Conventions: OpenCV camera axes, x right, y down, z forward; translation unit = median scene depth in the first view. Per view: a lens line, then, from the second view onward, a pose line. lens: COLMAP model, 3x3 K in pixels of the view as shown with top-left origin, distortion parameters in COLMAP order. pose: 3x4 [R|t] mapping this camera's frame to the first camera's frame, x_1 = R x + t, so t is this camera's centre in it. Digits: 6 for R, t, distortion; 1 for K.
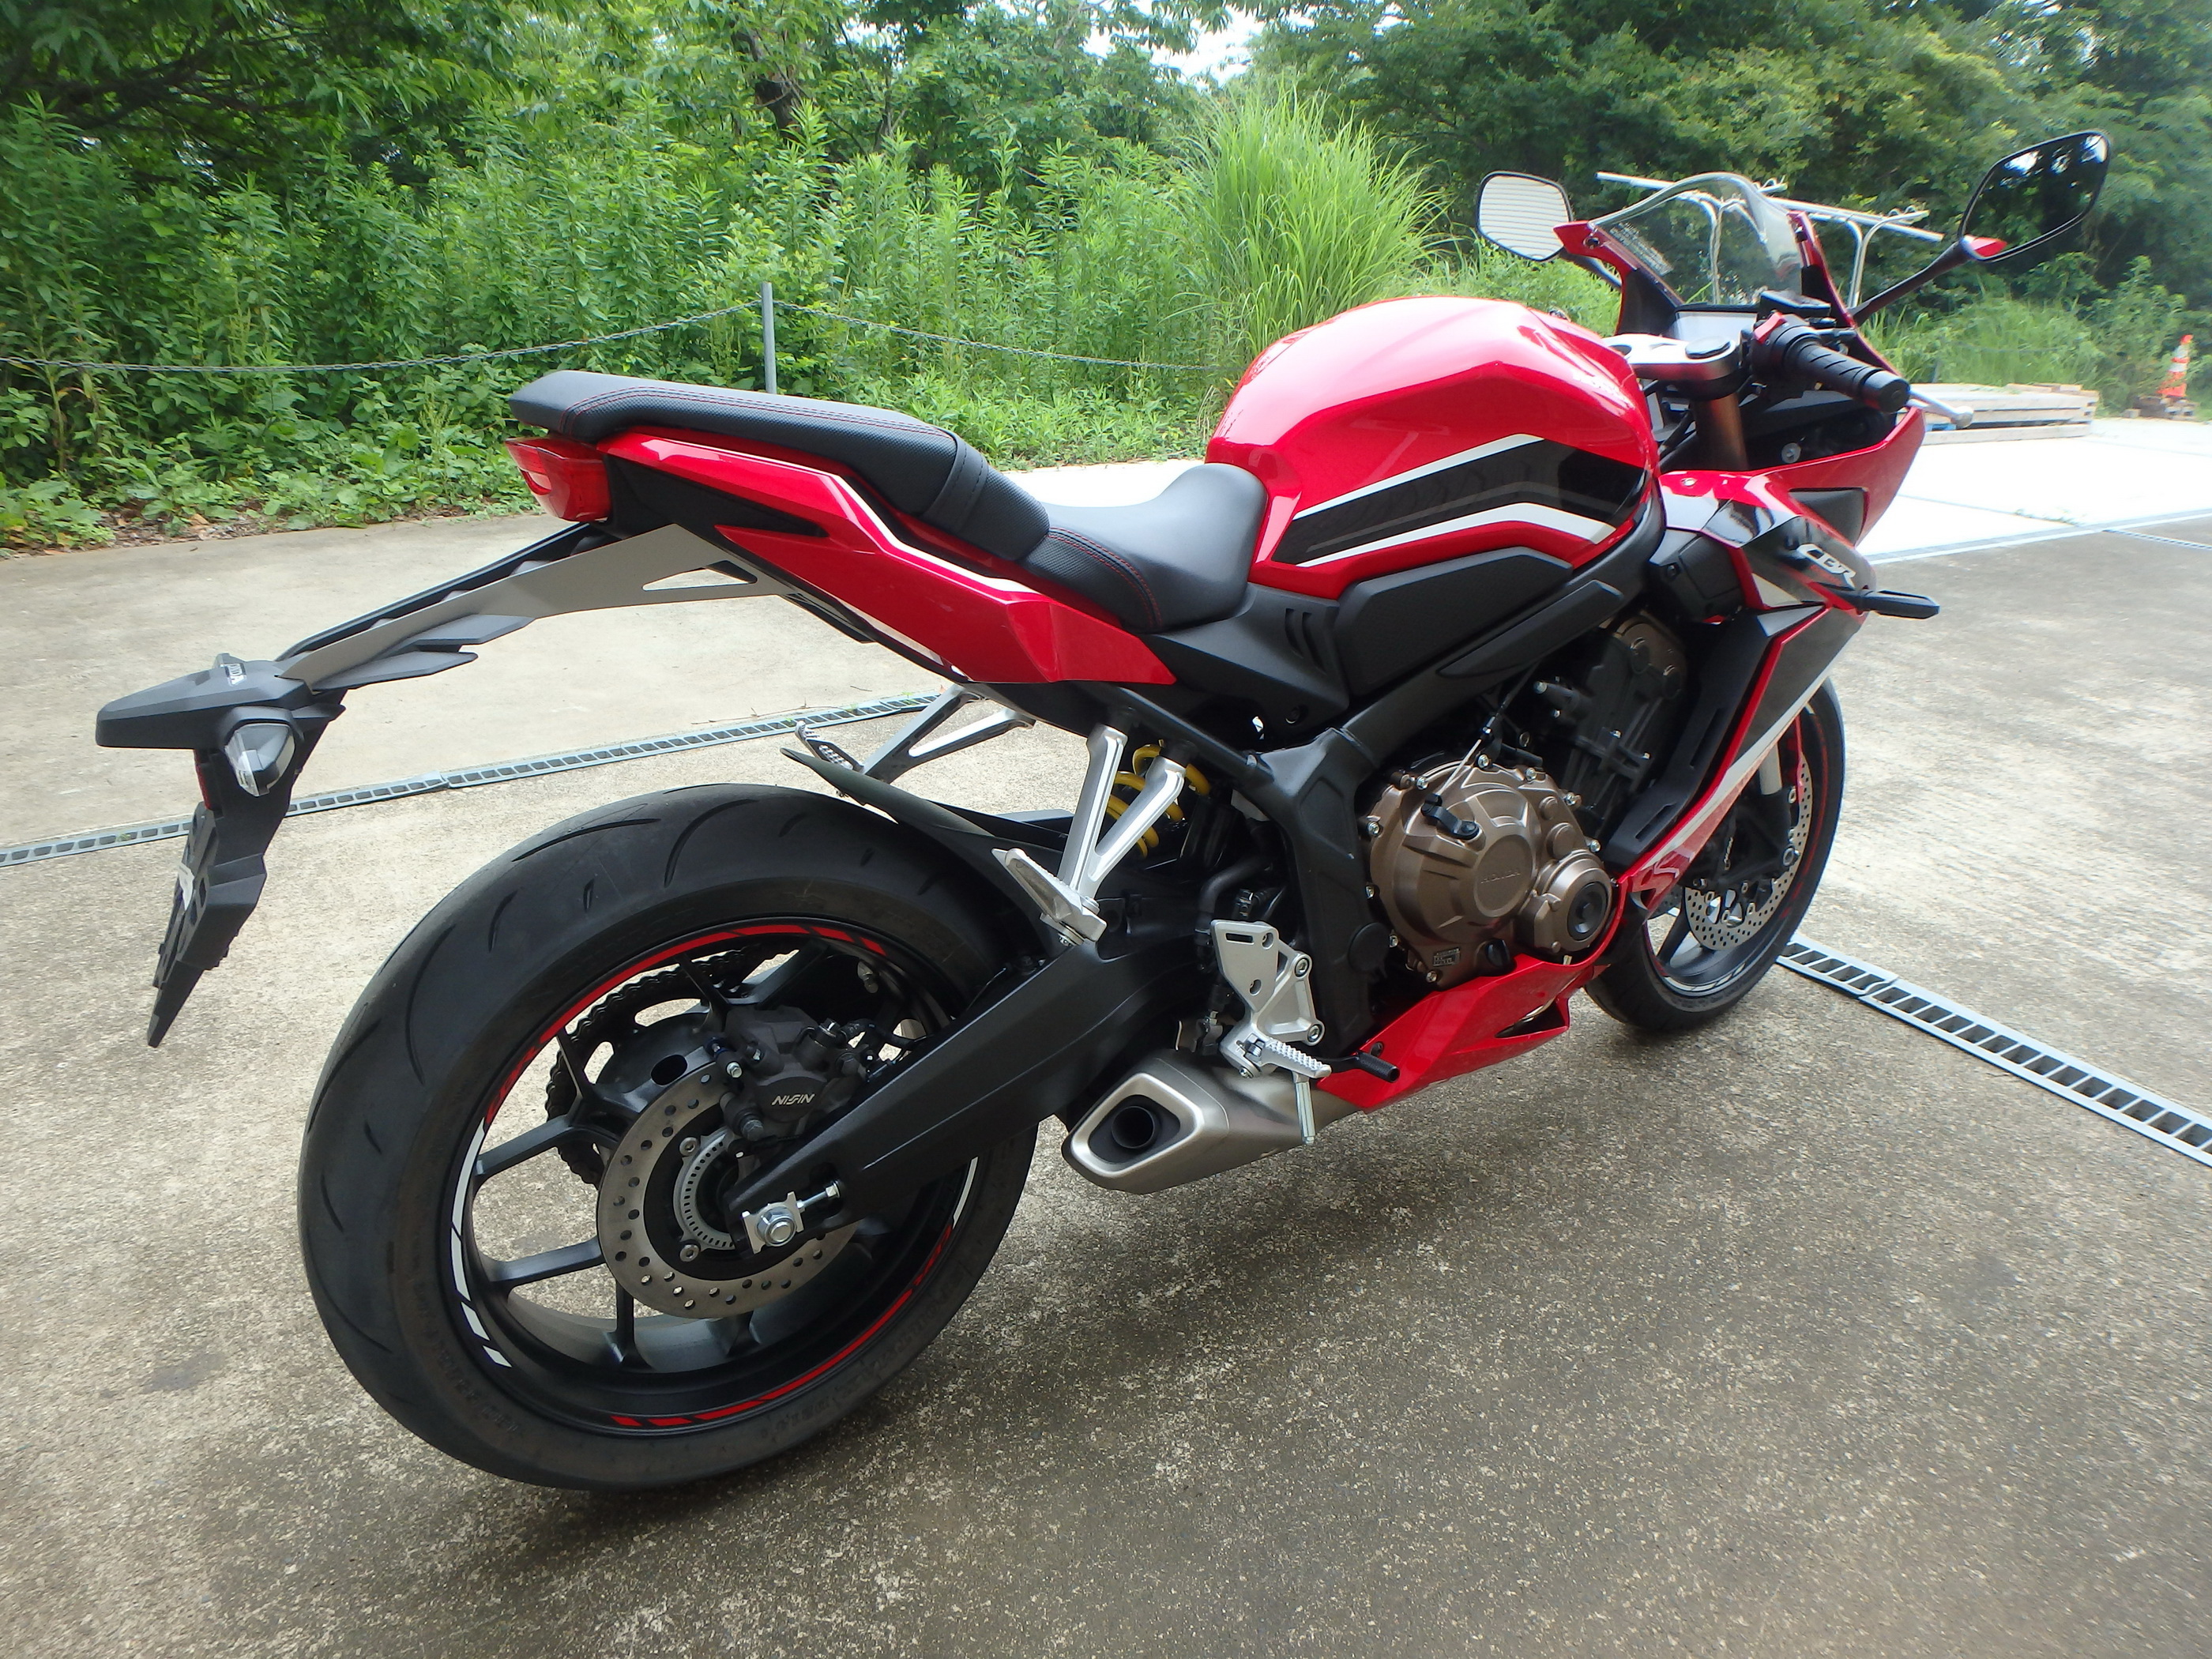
lens RADIAL K [[1373.0, 0, 1100.6], [0, 1373.0, 815.5], [0, 0, 1]] dist [-0.044379, 0.008772]
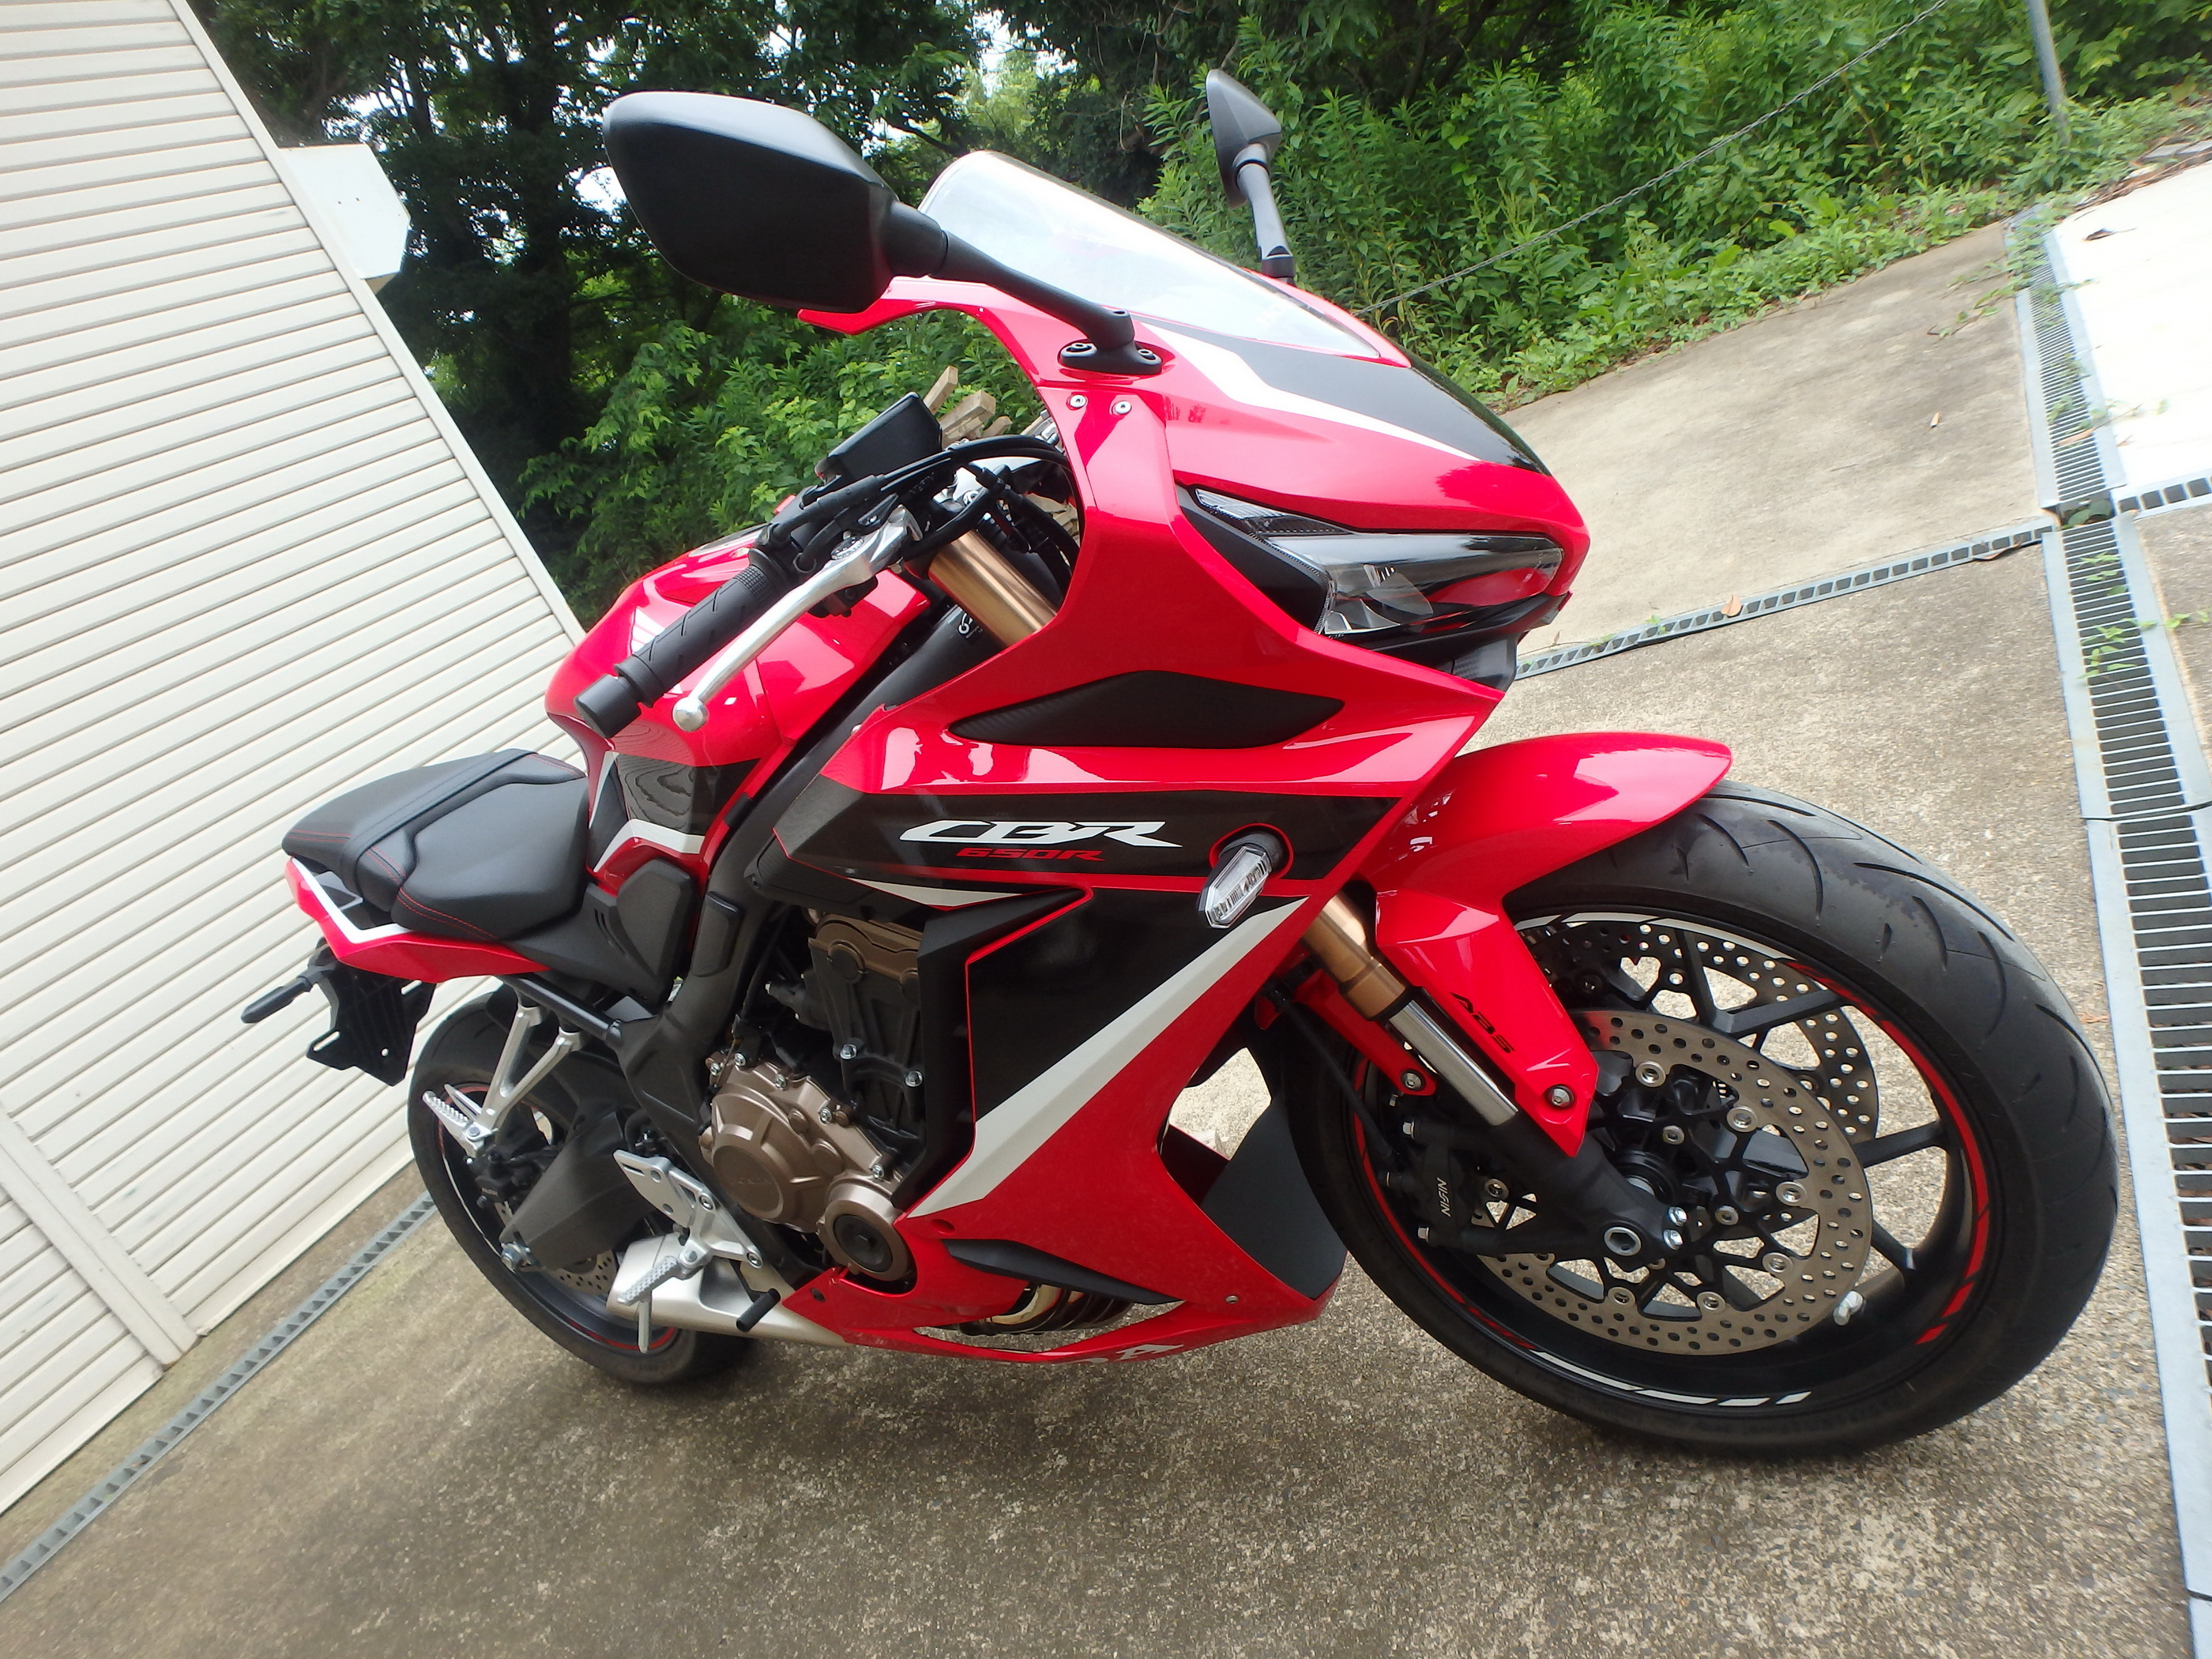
lens RADIAL K [[1373.0, 0, 1120.5], [0, 1373.0, 808.6], [0, 0, 1]] dist [-0.044379, 0.008772]
pose [[0.392058, 0.083088, -0.916181, 1.148849], [0.114234, 0.983808, 0.138104, -0.288328], [0.912821, -0.158804, 0.376218, 0.851358]]
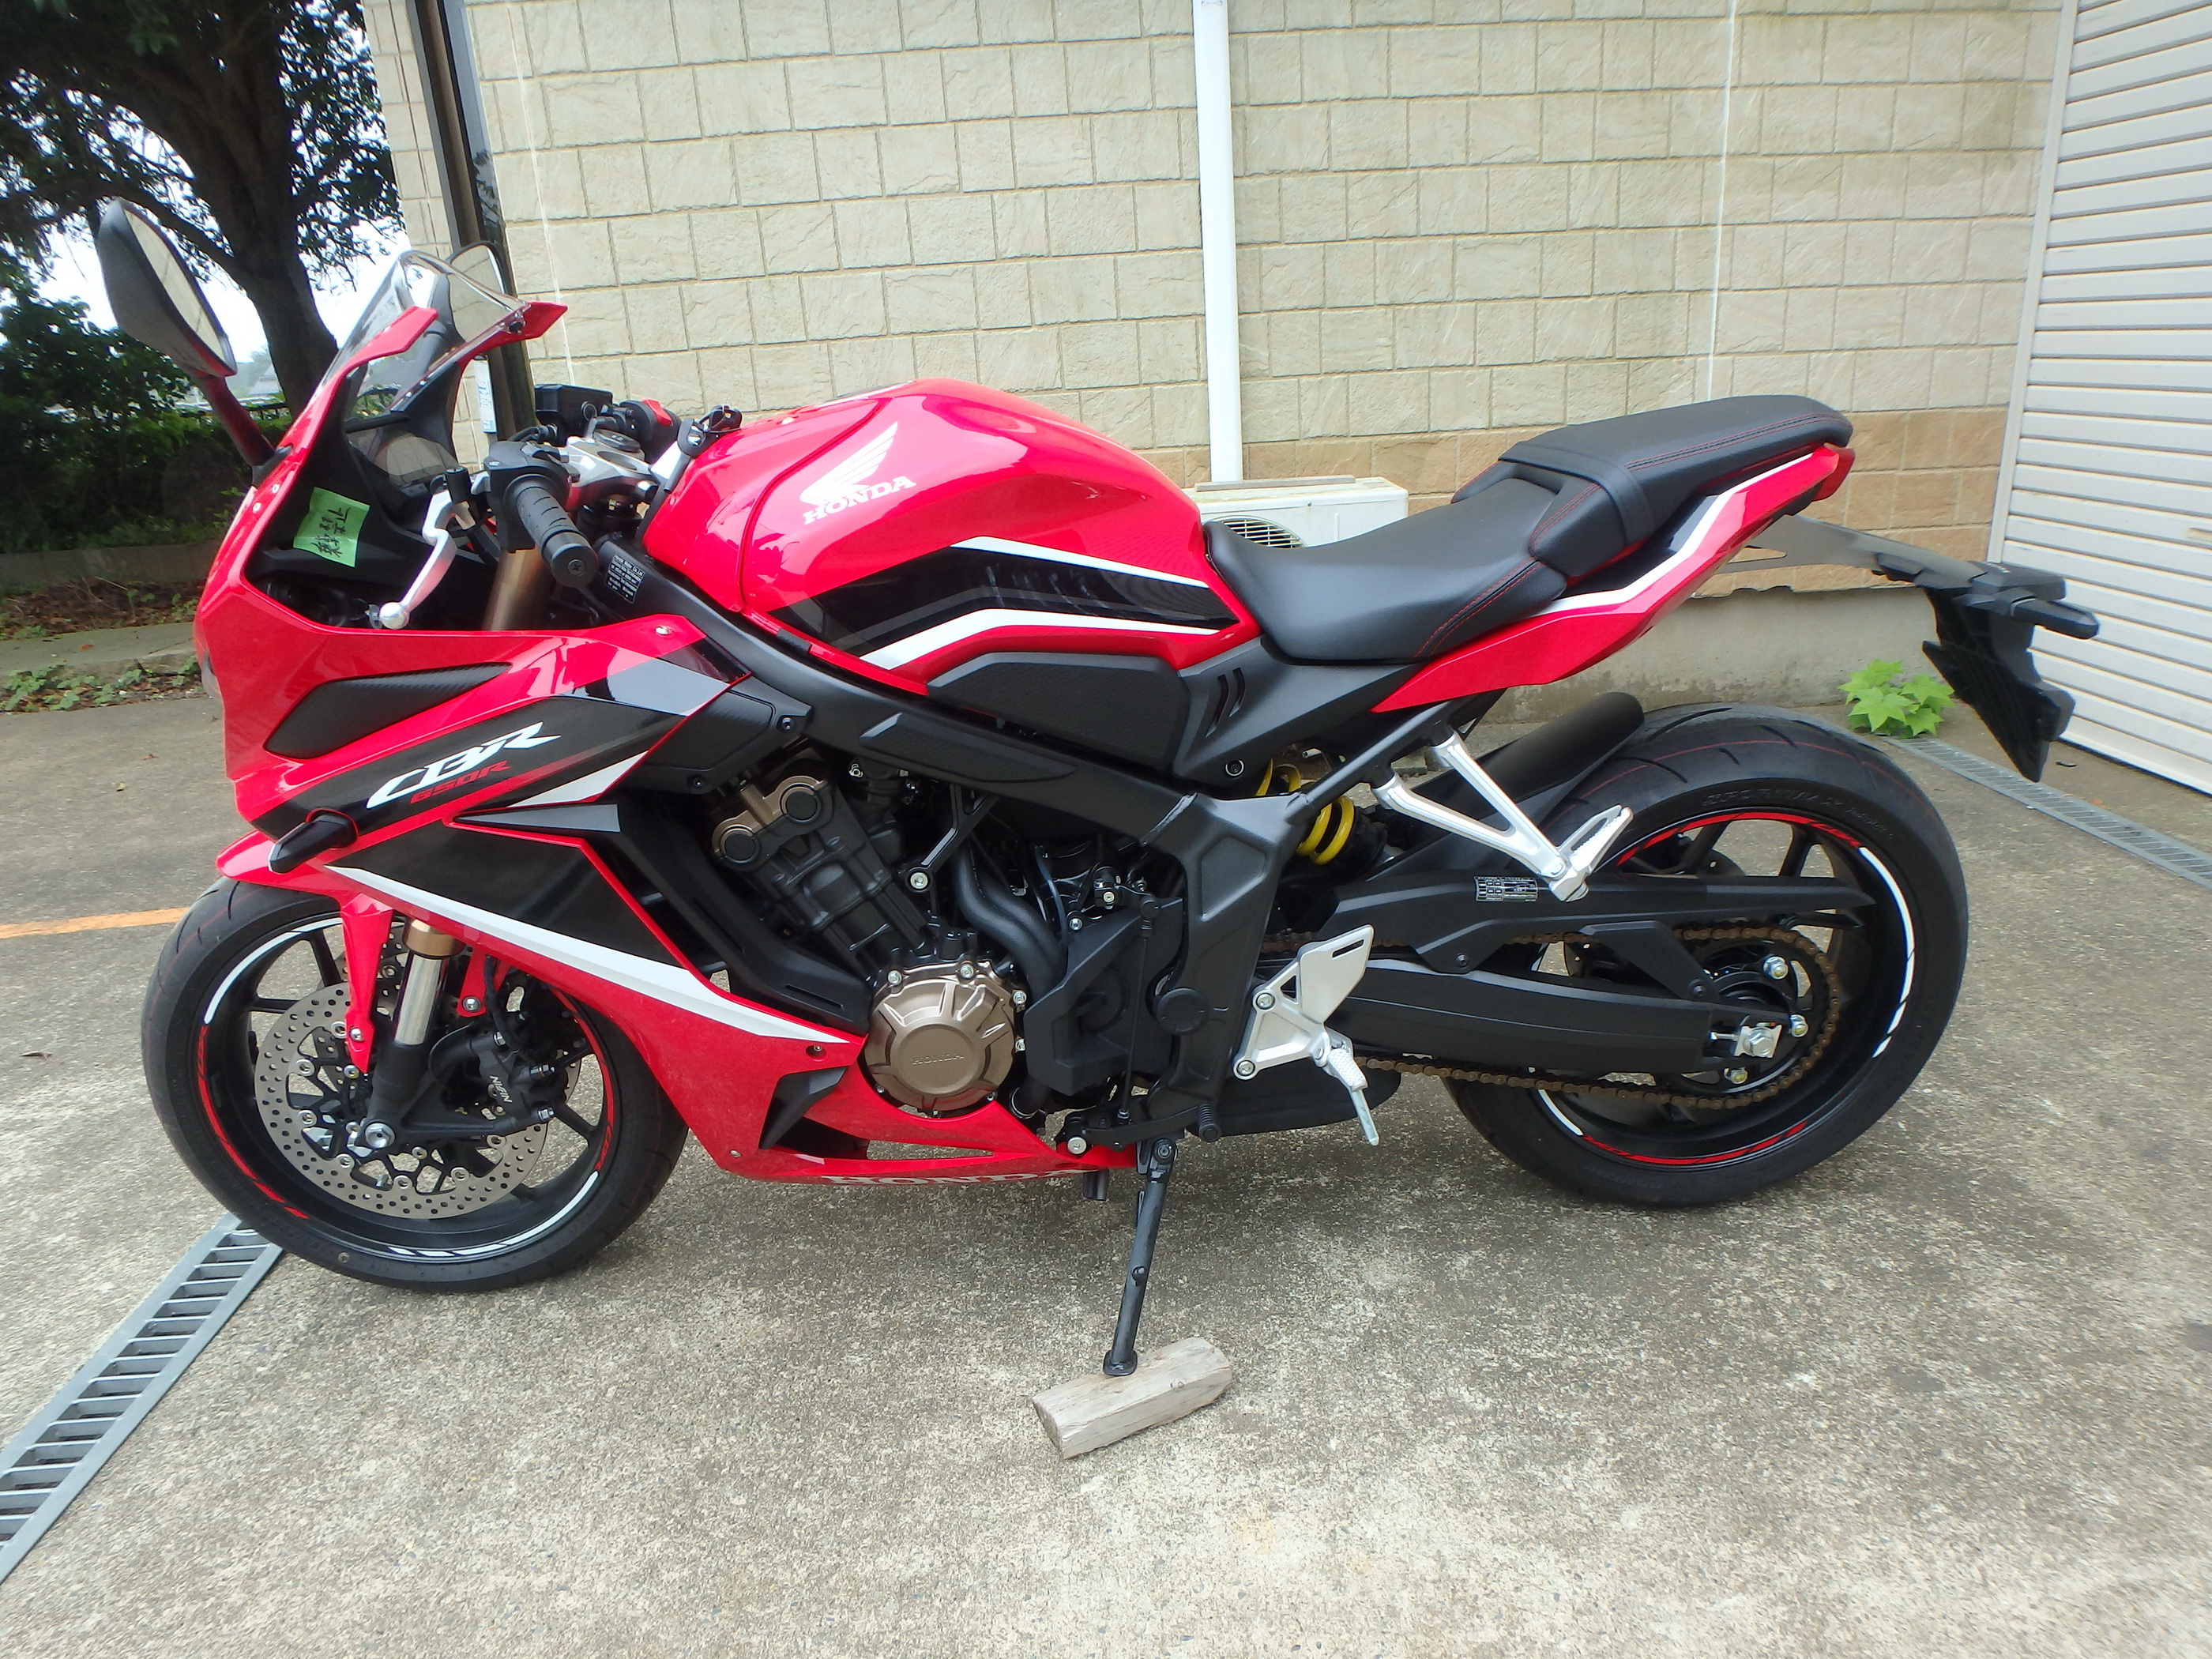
lens RADIAL K [[1373.0, 0, 1108.7], [0, 1373.0, 821.5], [0, 0, 1]] dist [-0.044379, 0.008772]
pose [[-0.855739, -0.150773, 0.494953, -0.357674], [0.226032, 0.751559, 0.619733, -0.676038], [-0.465425, 0.642205, -0.609059, 1.634584]]
